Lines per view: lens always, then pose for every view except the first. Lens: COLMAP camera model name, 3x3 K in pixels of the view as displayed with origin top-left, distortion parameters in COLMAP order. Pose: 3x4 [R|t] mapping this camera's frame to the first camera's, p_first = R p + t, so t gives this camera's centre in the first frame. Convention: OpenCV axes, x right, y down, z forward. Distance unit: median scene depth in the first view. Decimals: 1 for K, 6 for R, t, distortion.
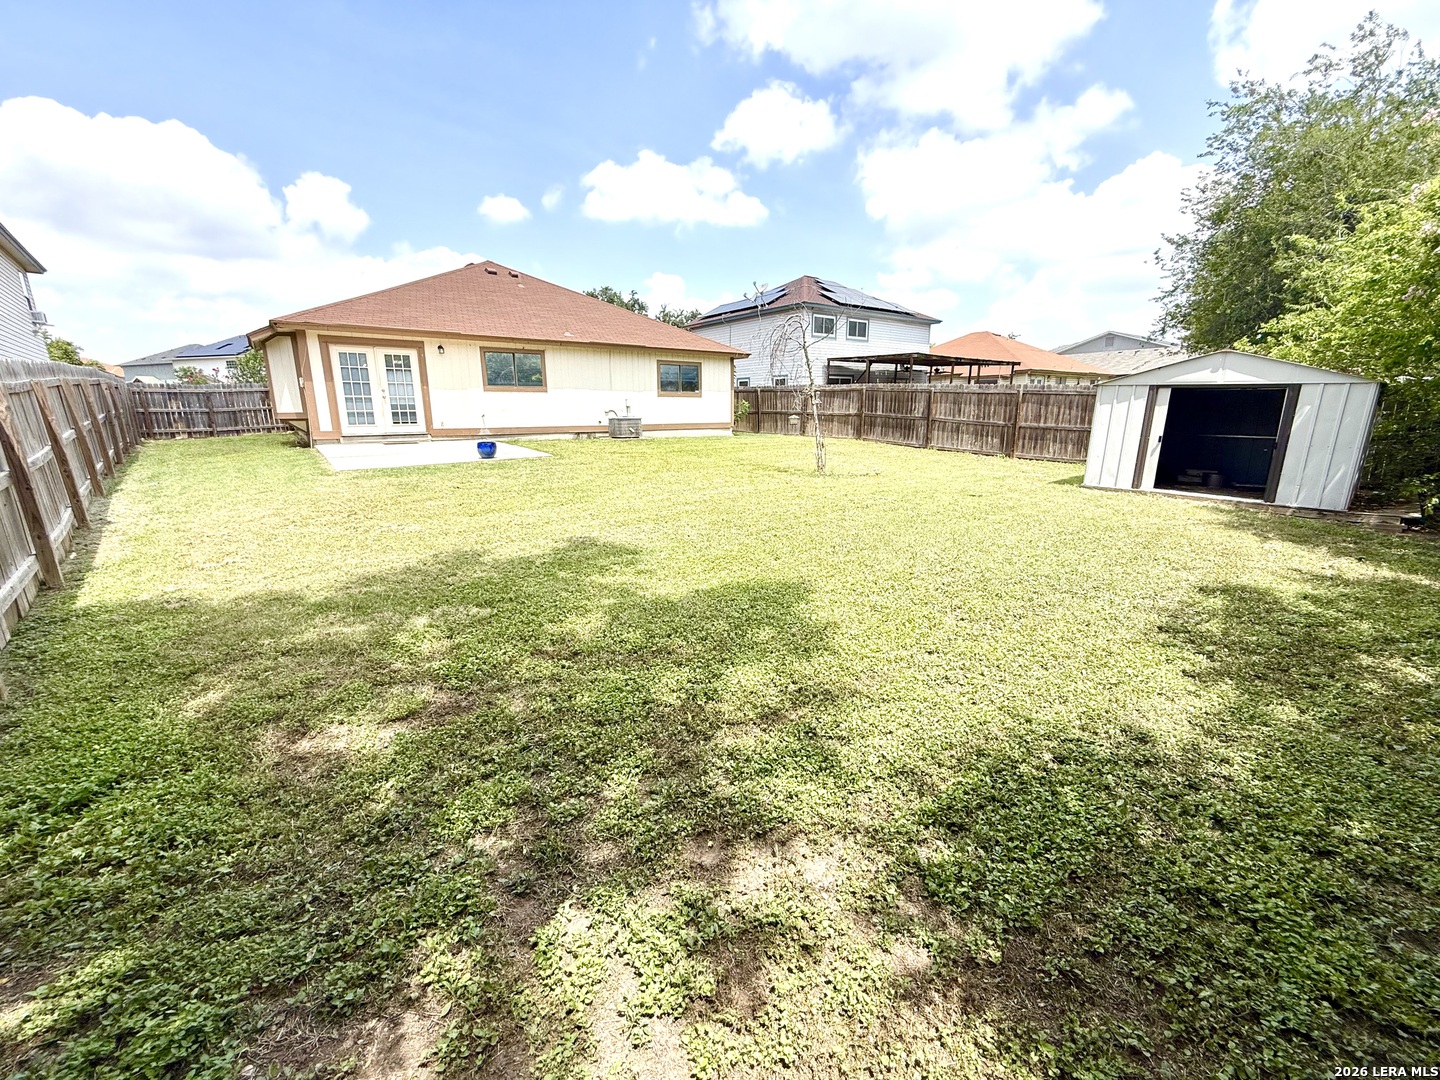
lens RADIAL K [[574.6, 0, 720.3], [0, 574.6, 541.6], [0, 0, 1]] dist [0.000878, -0.000102]
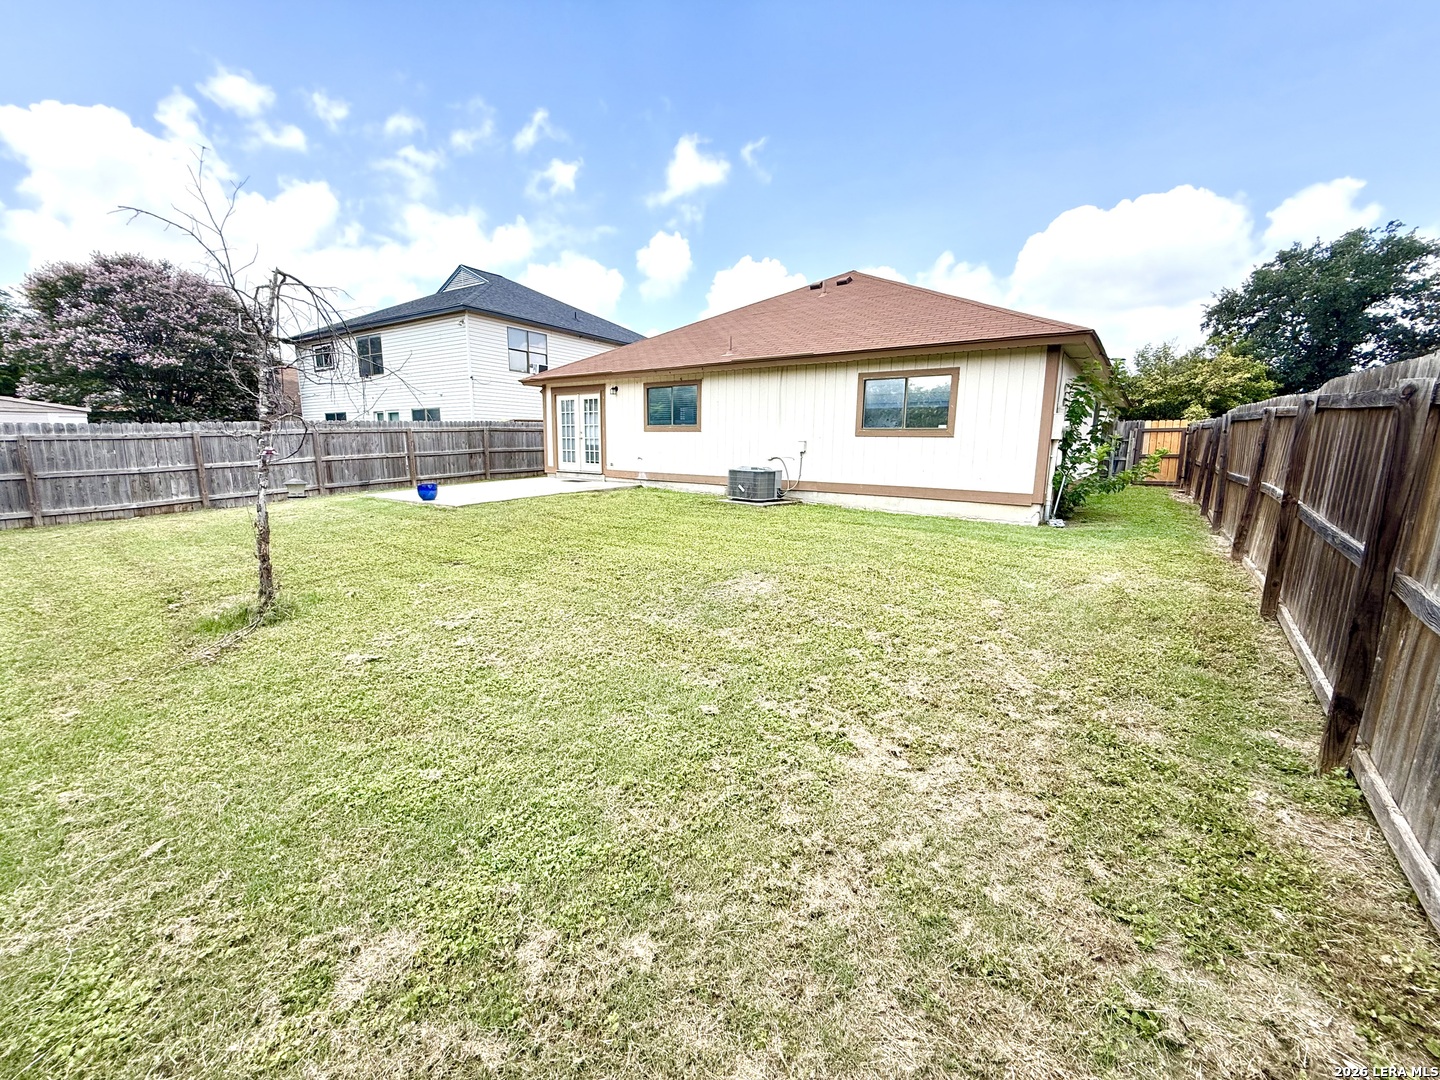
lens RADIAL K [[574.6, 0, 717.7], [0, 574.6, 544.5], [0, 0, 1]] dist [0.000878, -0.000102]
pose [[0.256297, 0.177682, -0.950127, 0.539540], [-0.230231, 0.965891, 0.118525, -0.239734], [0.938779, 0.188371, 0.288463, 0.943443]]
